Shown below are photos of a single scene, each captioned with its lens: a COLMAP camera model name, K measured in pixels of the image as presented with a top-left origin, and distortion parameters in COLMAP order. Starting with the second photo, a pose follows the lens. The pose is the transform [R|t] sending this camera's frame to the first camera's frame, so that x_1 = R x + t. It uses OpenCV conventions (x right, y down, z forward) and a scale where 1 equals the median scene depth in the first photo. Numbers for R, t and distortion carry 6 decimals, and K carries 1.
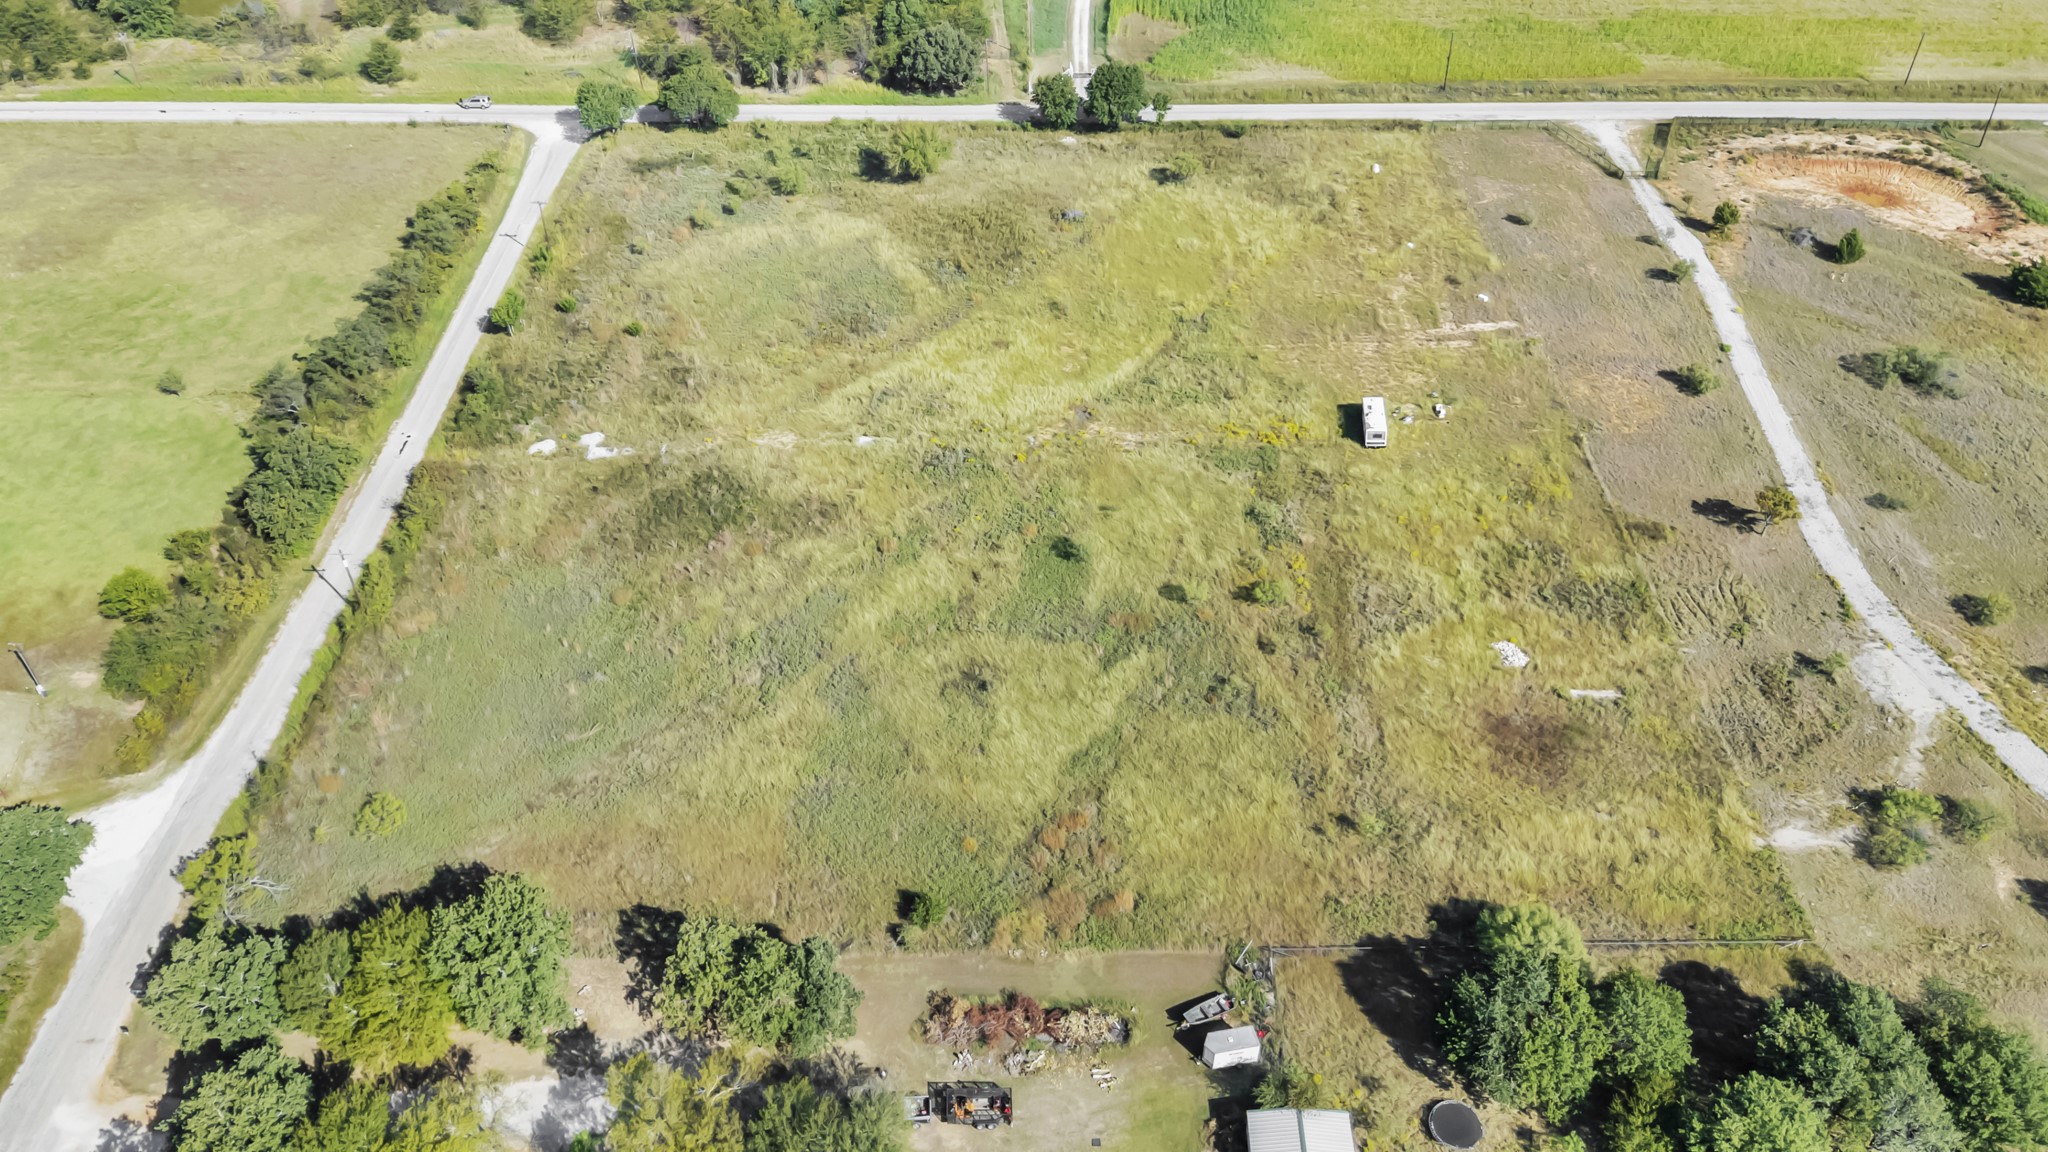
lens RADIAL K [[1436.6, 0, 1076.8], [0, 1436.6, 574.1], [0, 0, 1]] dist [0.079780, -0.071212]
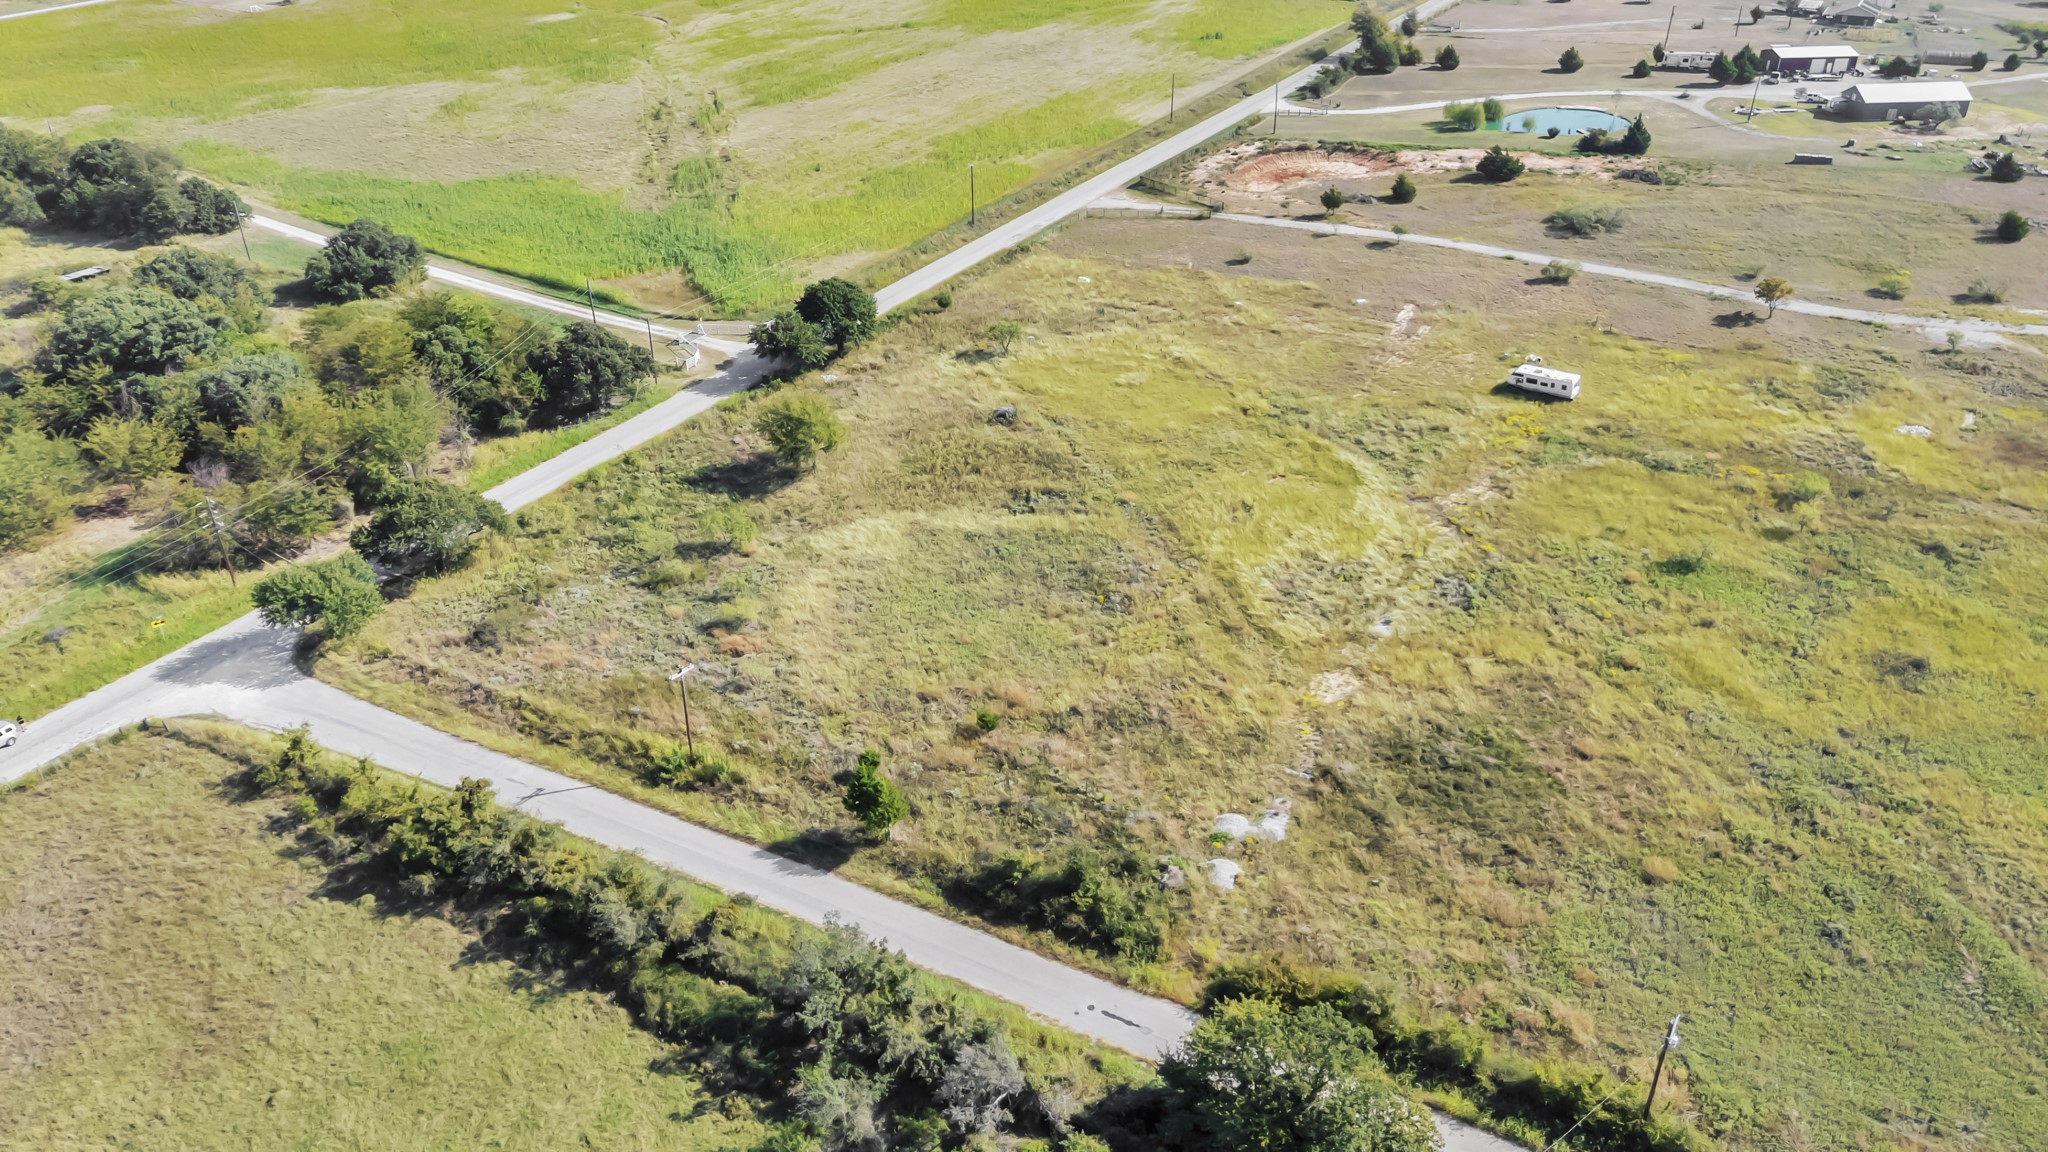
lens RADIAL K [[1488.9, 0, 1014.9], [0, 1488.9, 574.5], [0, 0, 1]] dist [0.092889, -0.106769]
pose [[0.528495, -0.439591, 0.726259, -0.824503], [0.578997, 0.812291, 0.070331, -0.288804], [-0.620851, 0.383332, 0.683814, 0.568113]]
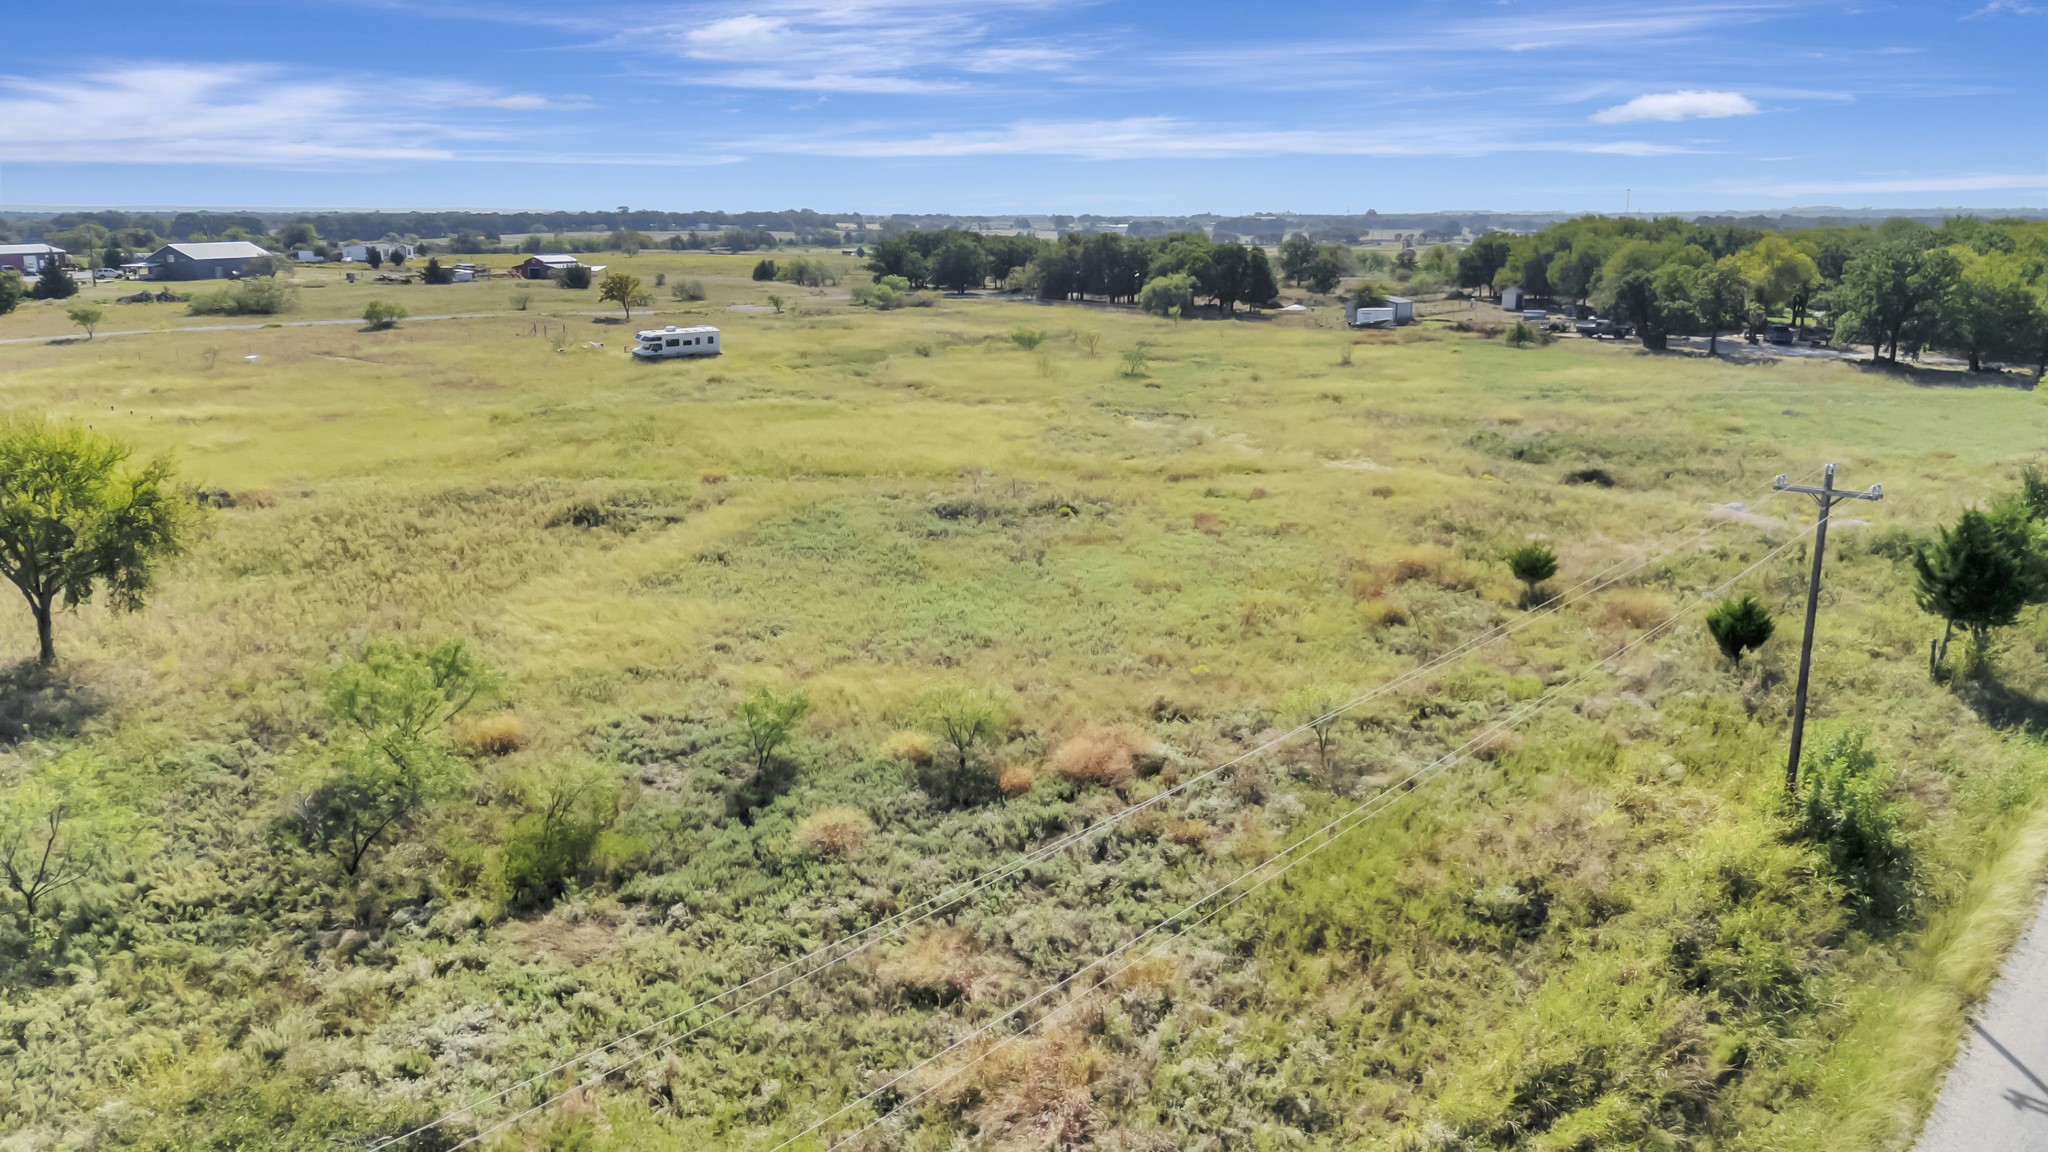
lens RADIAL K [[1488.9, 0, 1014.9], [0, 1488.9, 574.5], [0, 0, 1]] dist [0.092889, -0.106769]
pose [[-0.715590, -0.188207, 0.672688, -0.490130], [0.452152, 0.609243, 0.651445, -0.477328], [-0.532437, 0.770325, -0.350870, 1.296500]]
